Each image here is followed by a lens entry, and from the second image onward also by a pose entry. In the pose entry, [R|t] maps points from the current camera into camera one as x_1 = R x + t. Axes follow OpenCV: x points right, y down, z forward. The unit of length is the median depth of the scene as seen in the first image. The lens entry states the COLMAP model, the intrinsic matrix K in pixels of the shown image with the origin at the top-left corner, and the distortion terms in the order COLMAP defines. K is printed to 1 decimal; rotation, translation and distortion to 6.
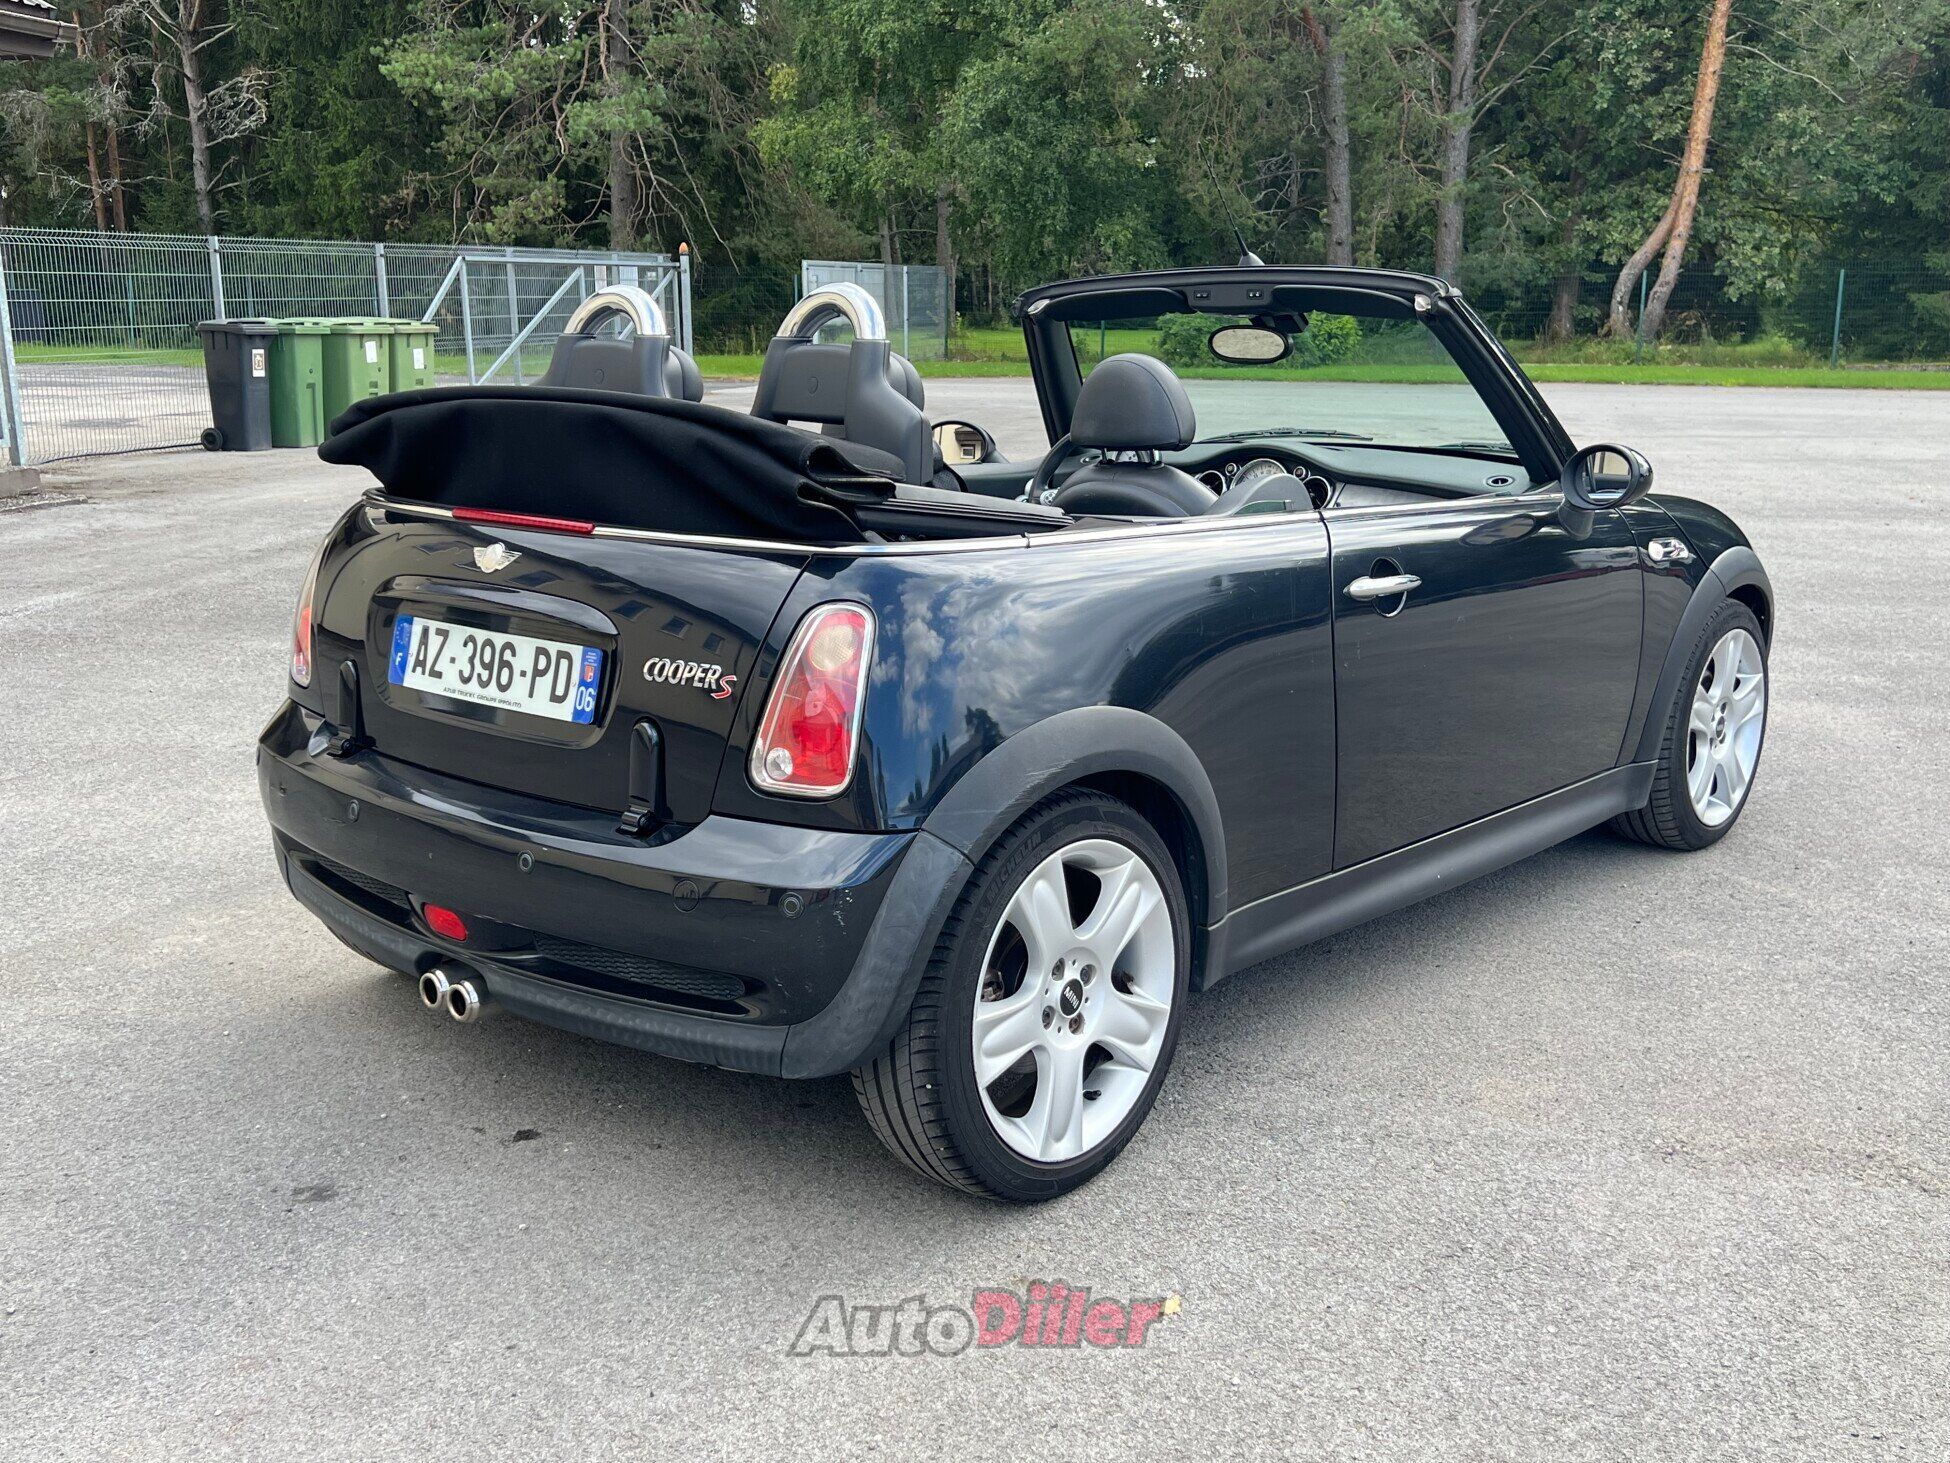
lens RADIAL K [[1930.6, 0, 980.8], [0, 1930.6, 730.7], [0, 0, 1]] dist [0.014119, 0.000000]
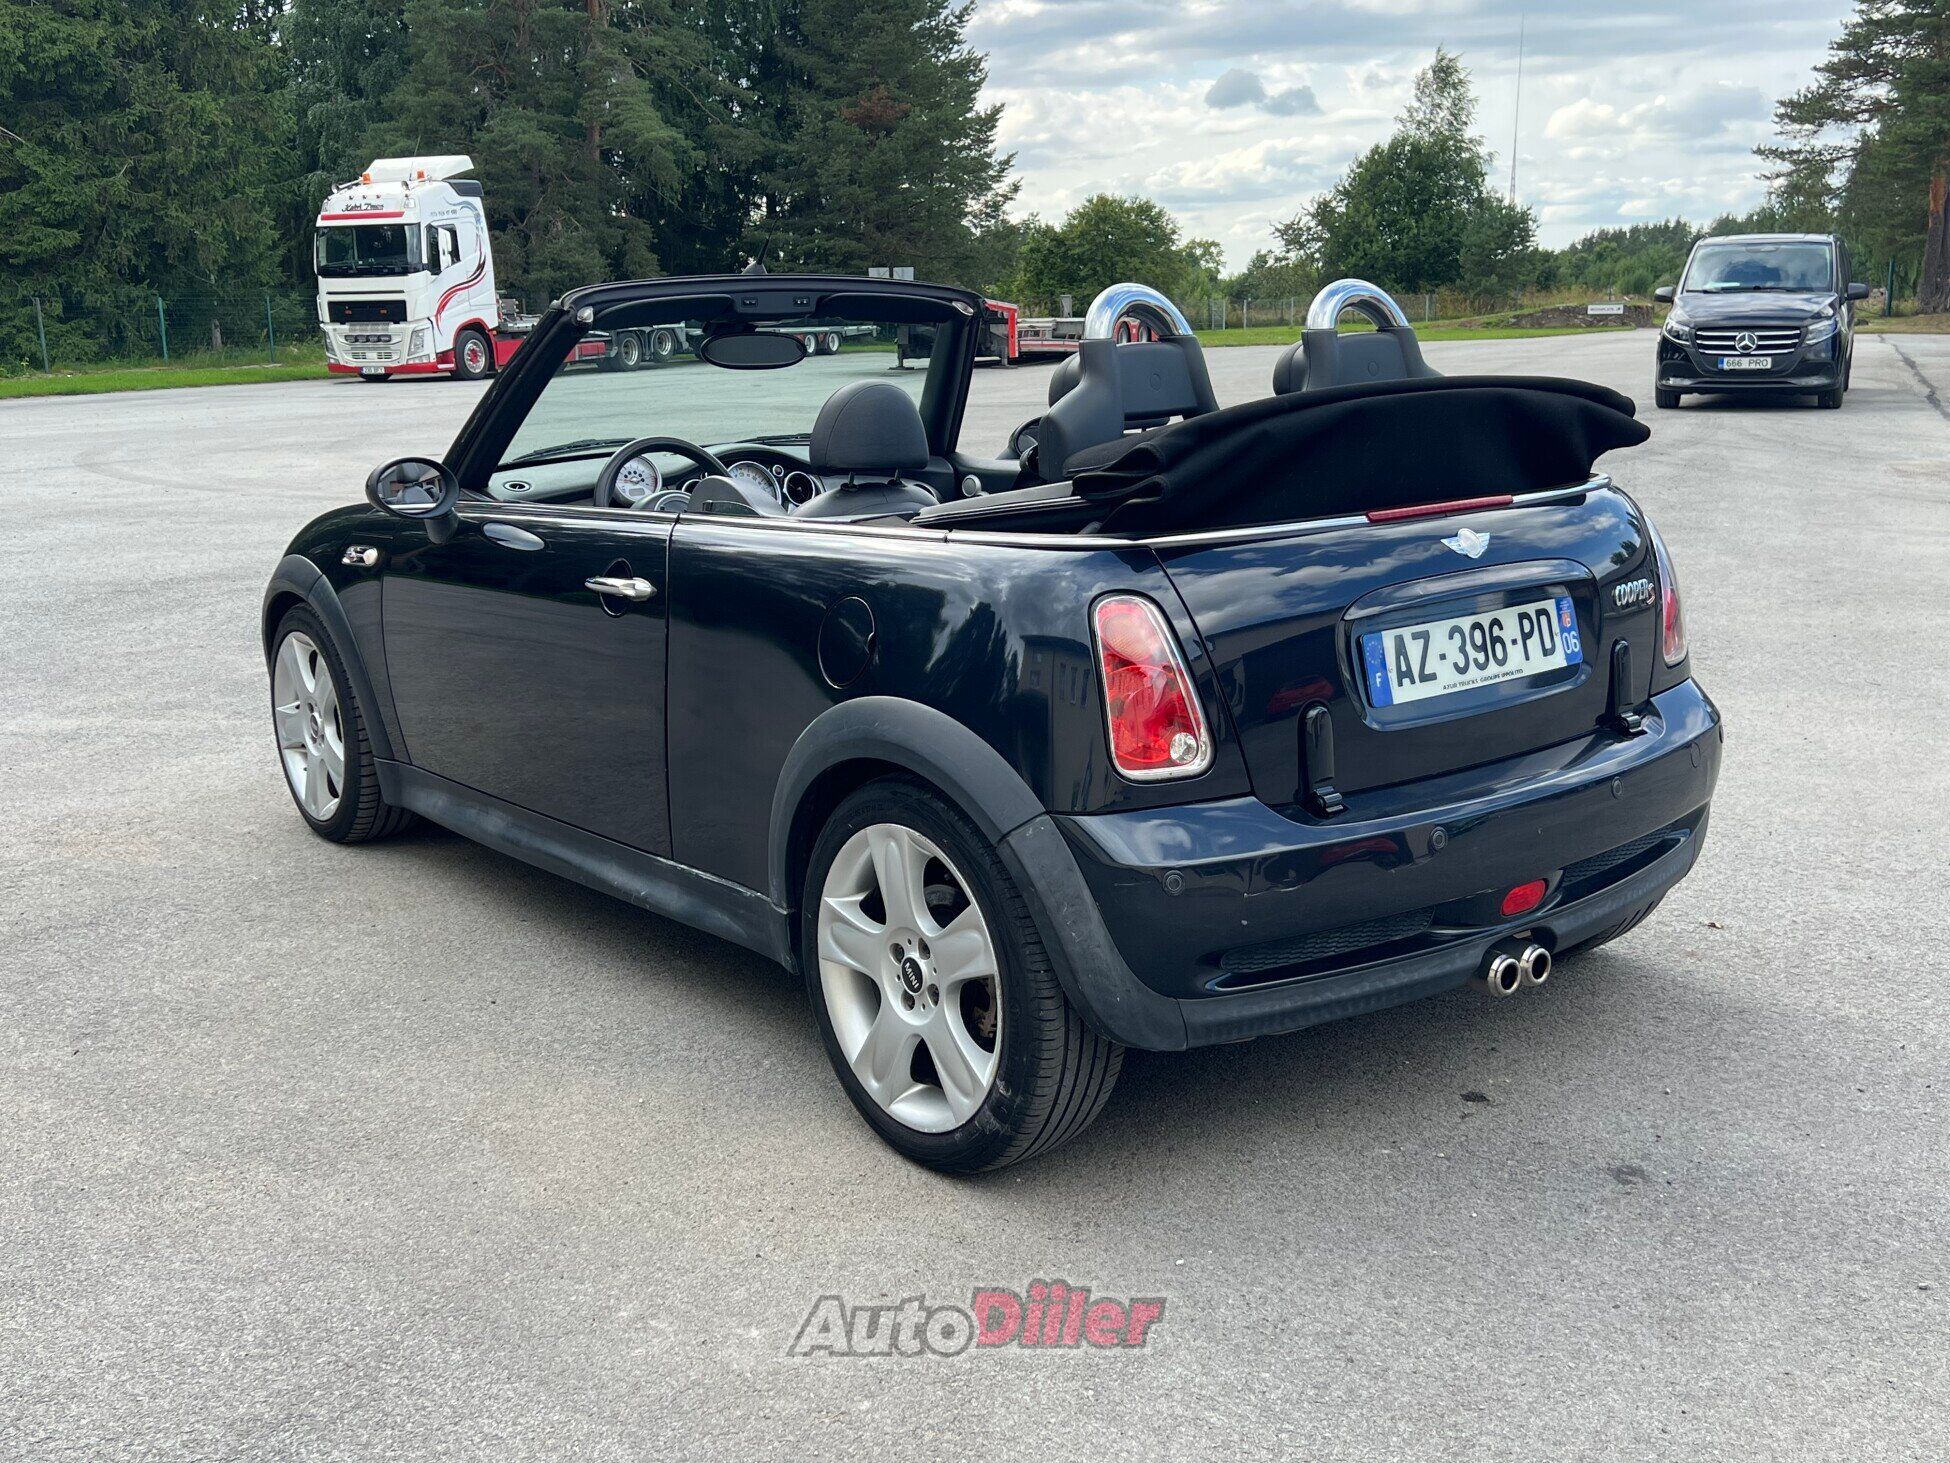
lens RADIAL K [[1930.6, 0, 981.1], [0, 1930.6, 731.4], [0, 0, 1]] dist [0.014119, 0.000000]
pose [[0.176108, -0.212969, 0.961057, -1.310966], [0.230577, 0.958079, 0.170057, -0.229141], [-0.956985, 0.191649, 0.217831, 1.048782]]
